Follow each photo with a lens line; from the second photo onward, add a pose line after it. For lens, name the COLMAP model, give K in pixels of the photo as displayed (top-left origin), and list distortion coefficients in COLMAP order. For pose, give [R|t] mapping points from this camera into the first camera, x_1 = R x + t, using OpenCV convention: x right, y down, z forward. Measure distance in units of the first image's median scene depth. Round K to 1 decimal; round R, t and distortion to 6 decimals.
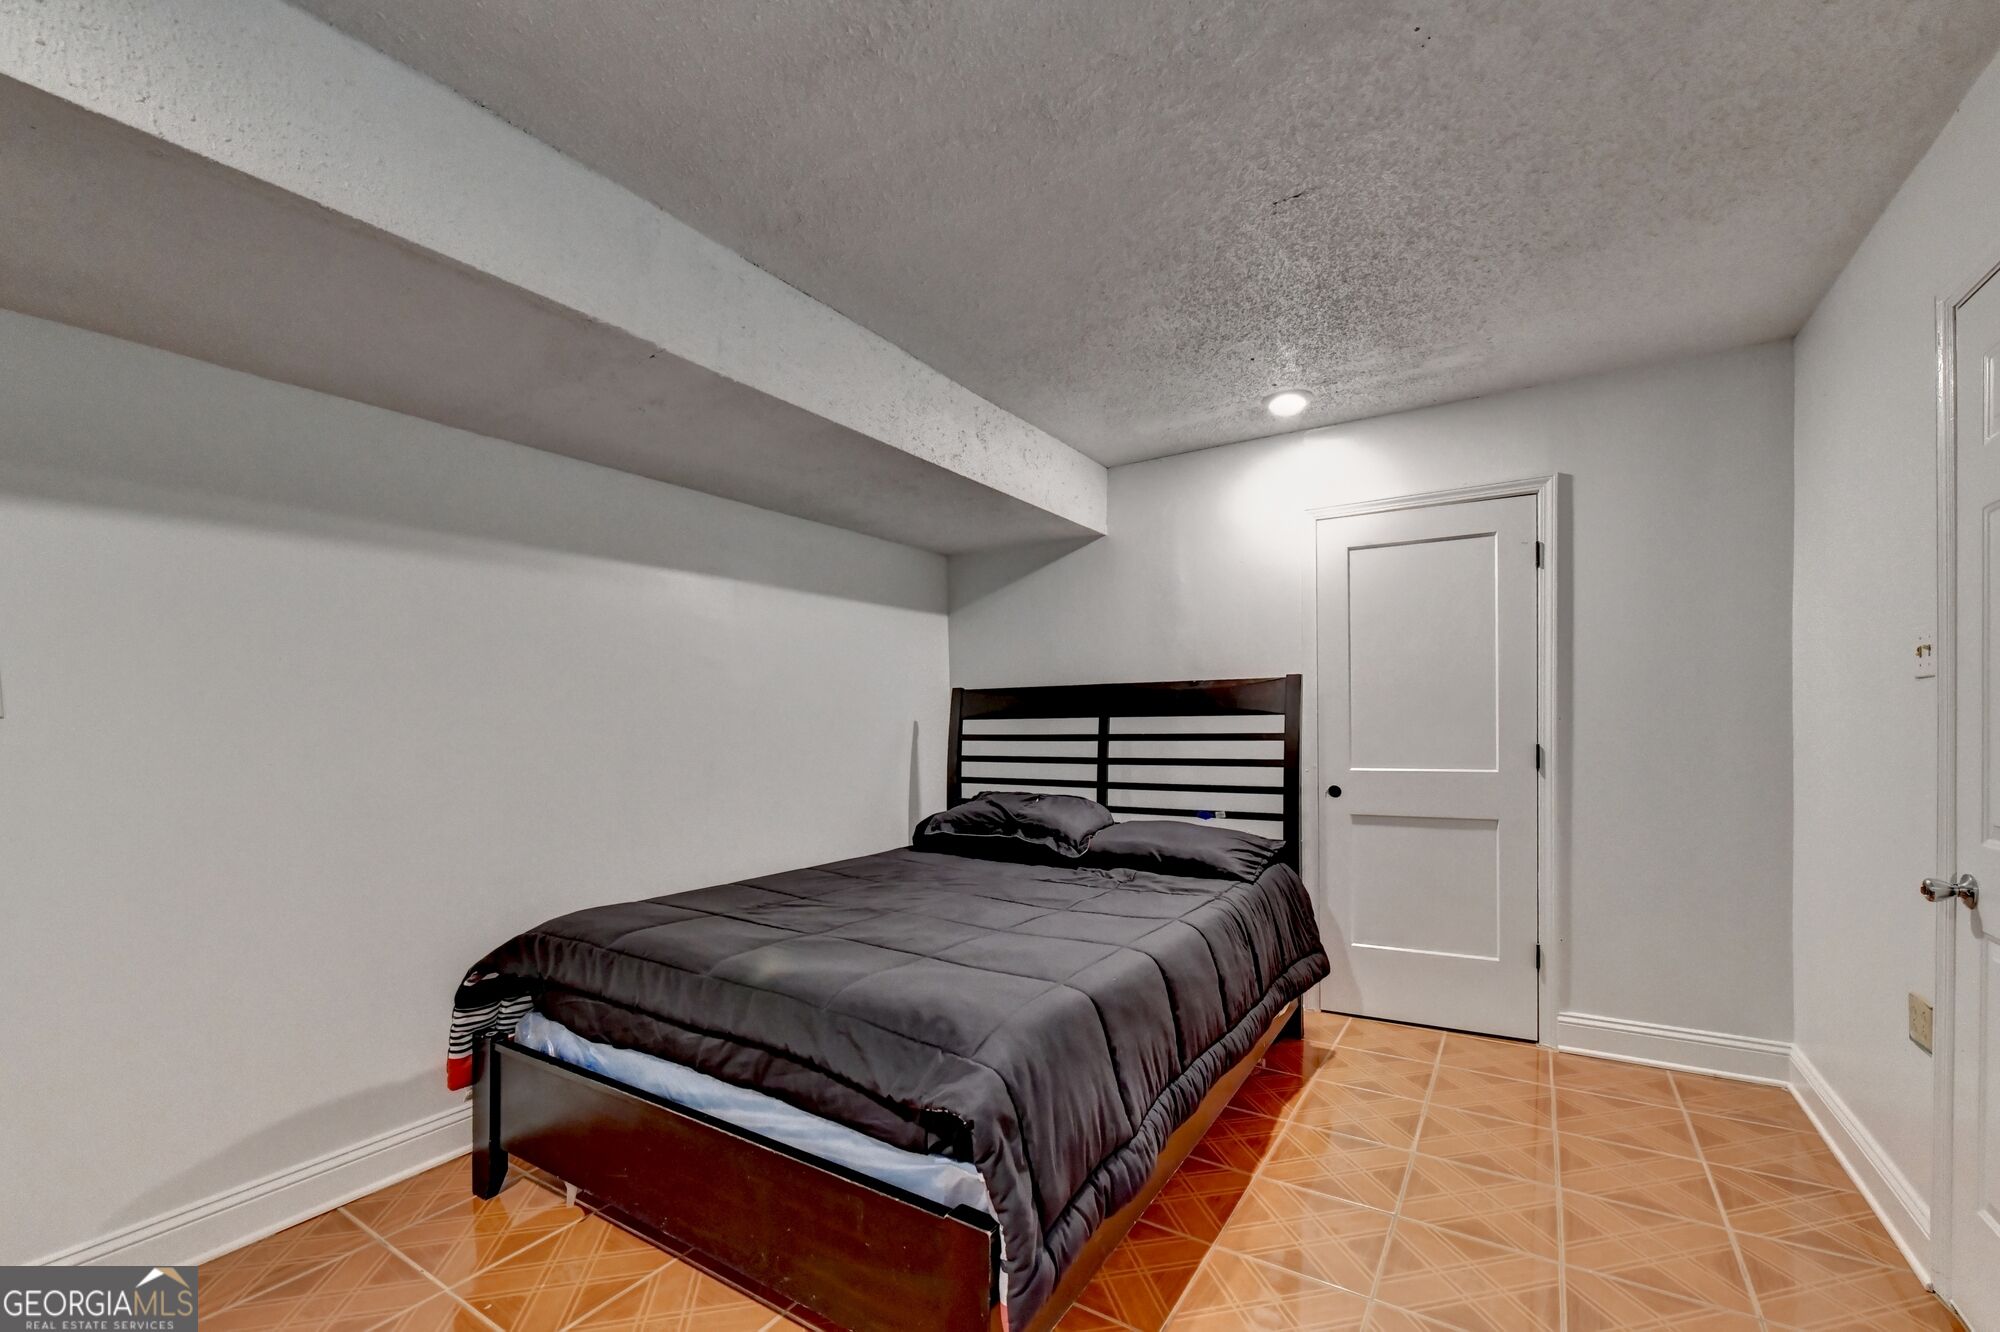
lens RADIAL K [[825.0, 0, 1049.0], [0, 825.0, 731.6], [0, 0, 1]] dist [-0.001339, -0.000227]
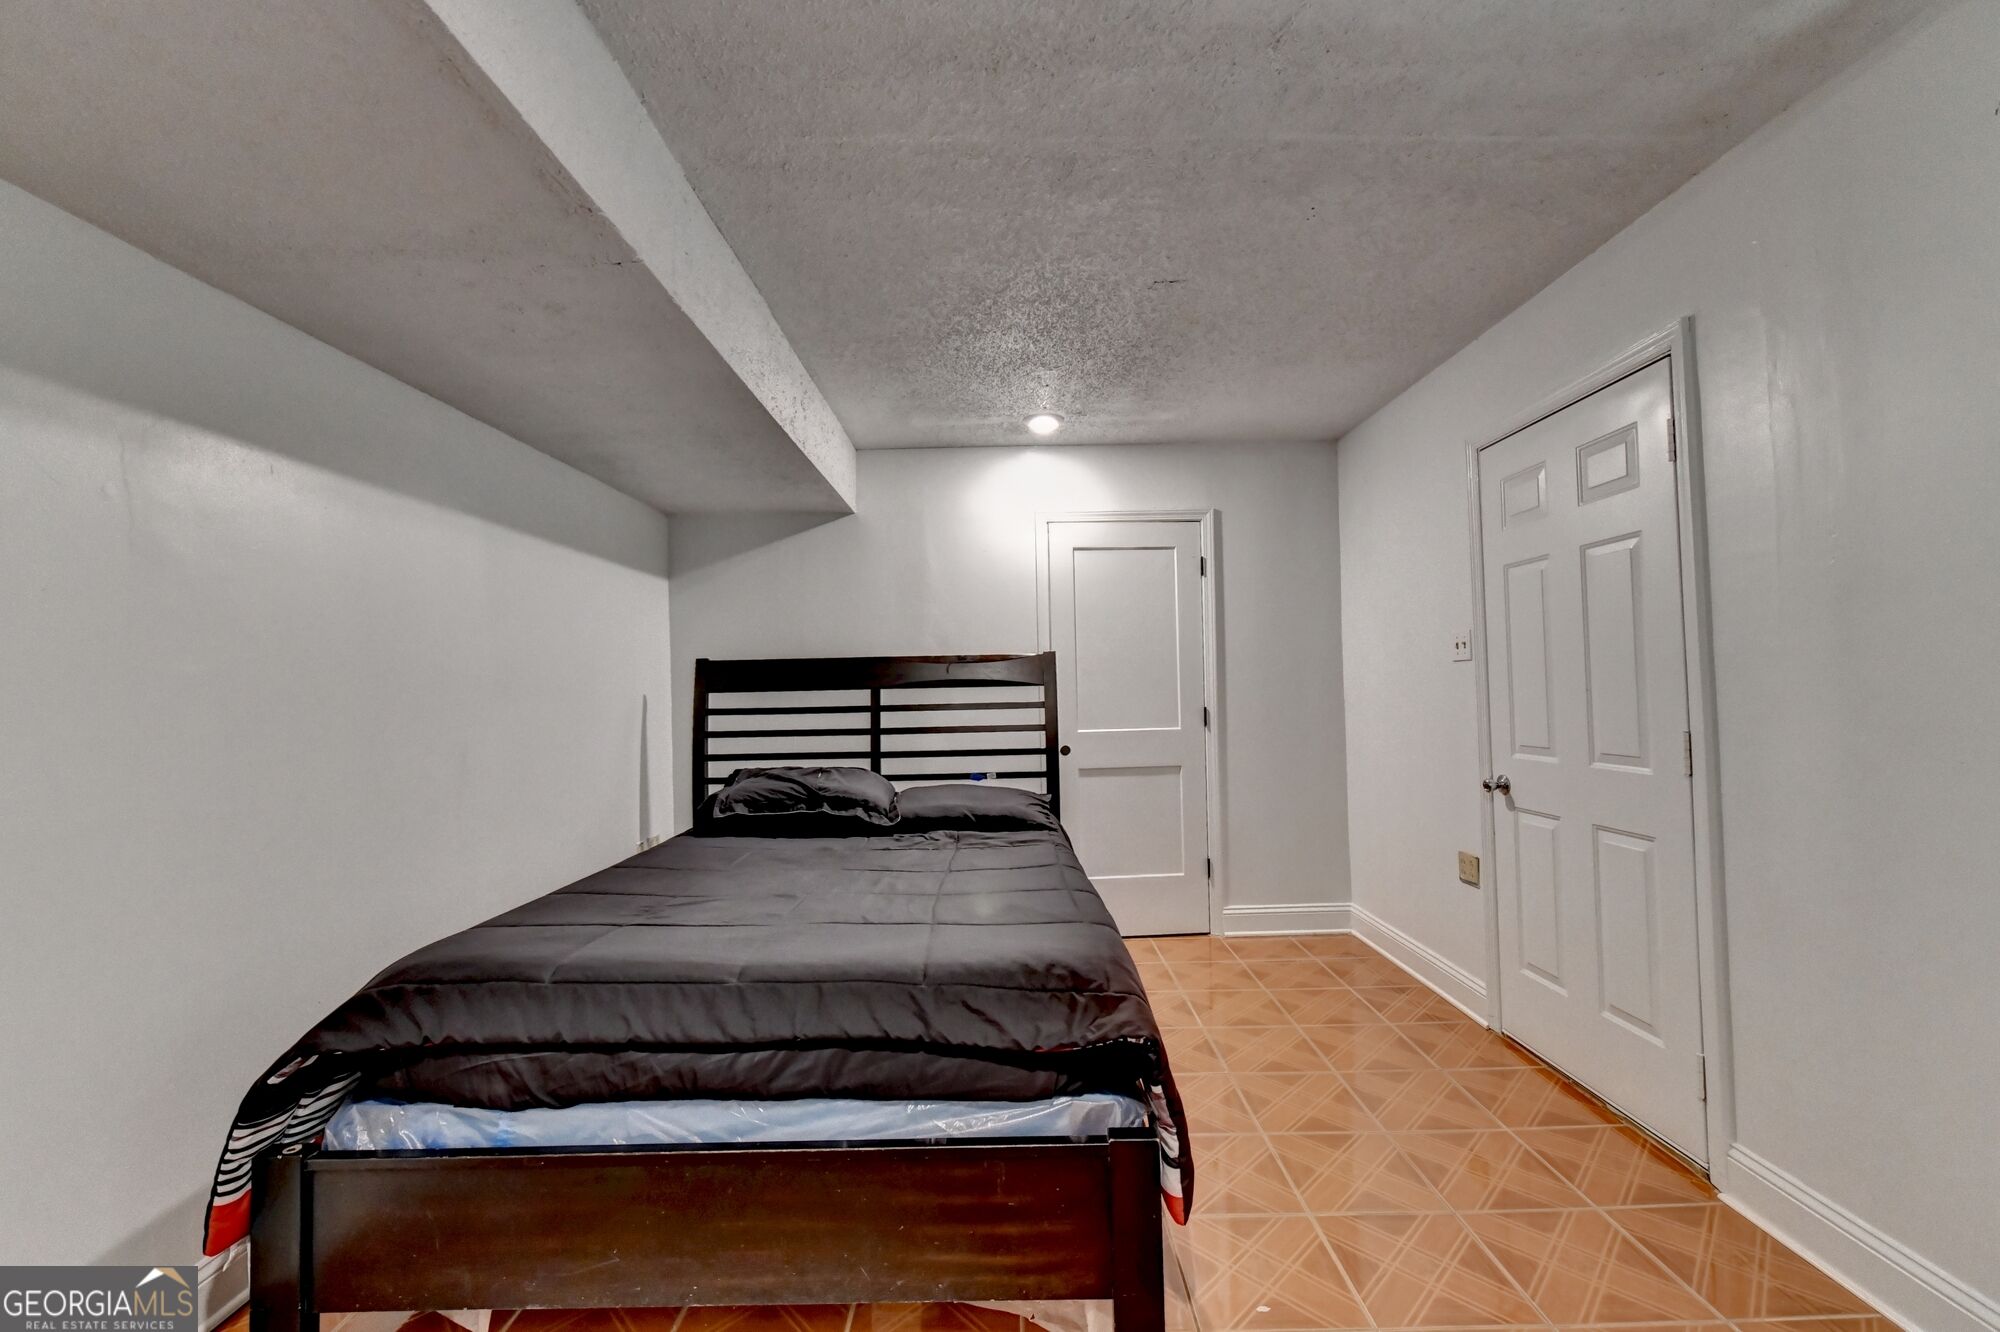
lens RADIAL K [[807.2, 0, 1000.0], [0, 807.2, 666.0], [0, 0, 1]] dist [-0.000381, -0.000125]
pose [[0.845017, 0.010792, 0.534630, -0.396972], [0.016322, 0.998810, -0.045960, 0.003126], [-0.534490, 0.047563, 0.843835, 0.071163]]
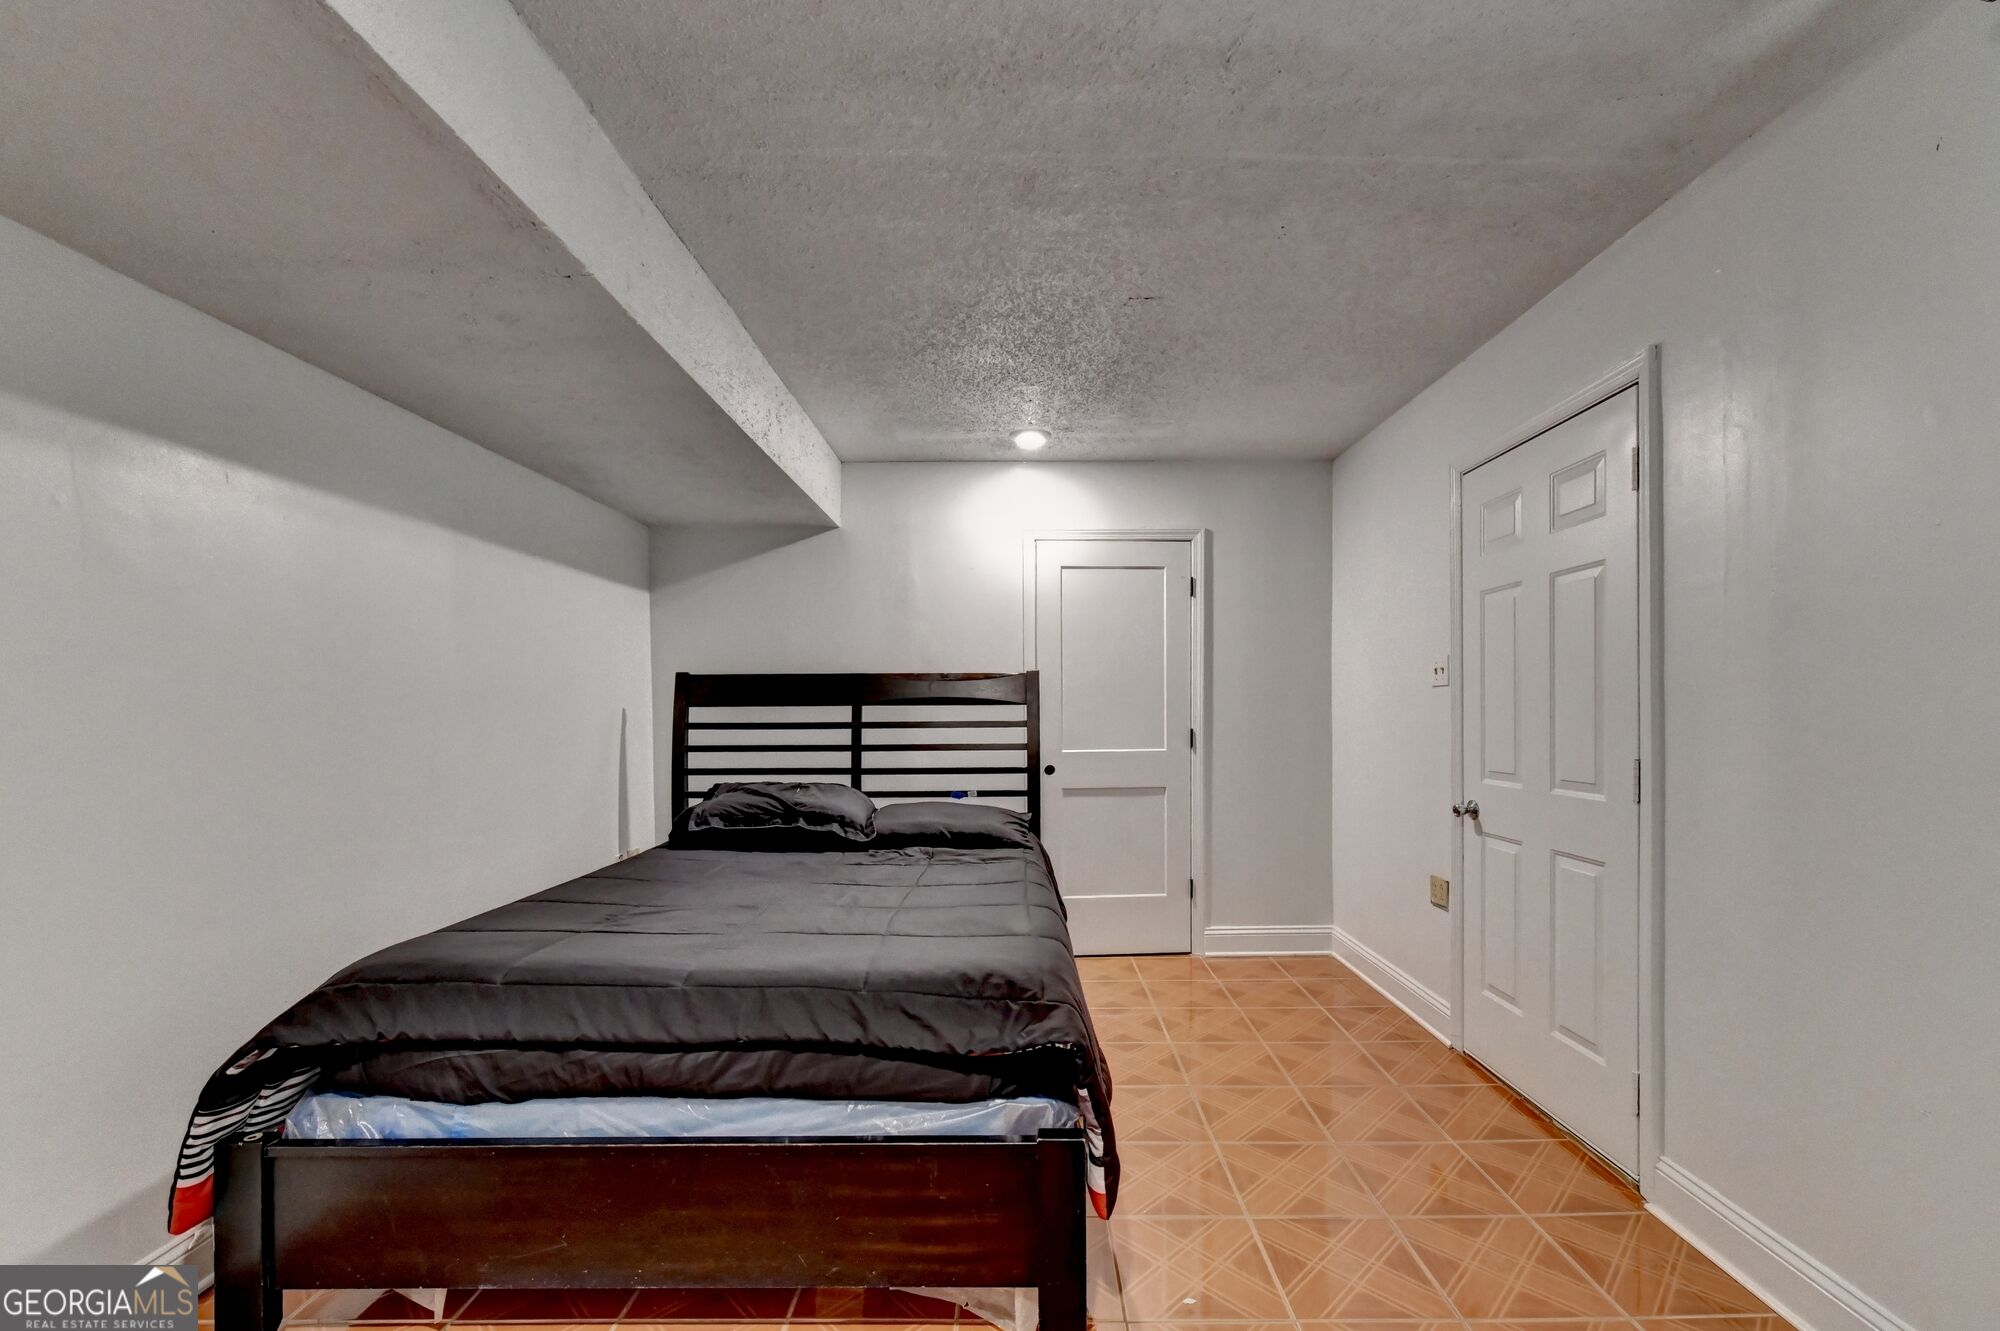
lens RADIAL K [[826.9, 0, 1020.7], [0, 826.9, 715.0], [0, 0, 1]] dist [-0.000672, 0.000021]
pose [[0.843256, 0.003316, 0.537503, -0.366723], [0.001408, 0.999964, -0.008377, 0.003725], [-0.537511, 0.007820, 0.843221, 0.020860]]
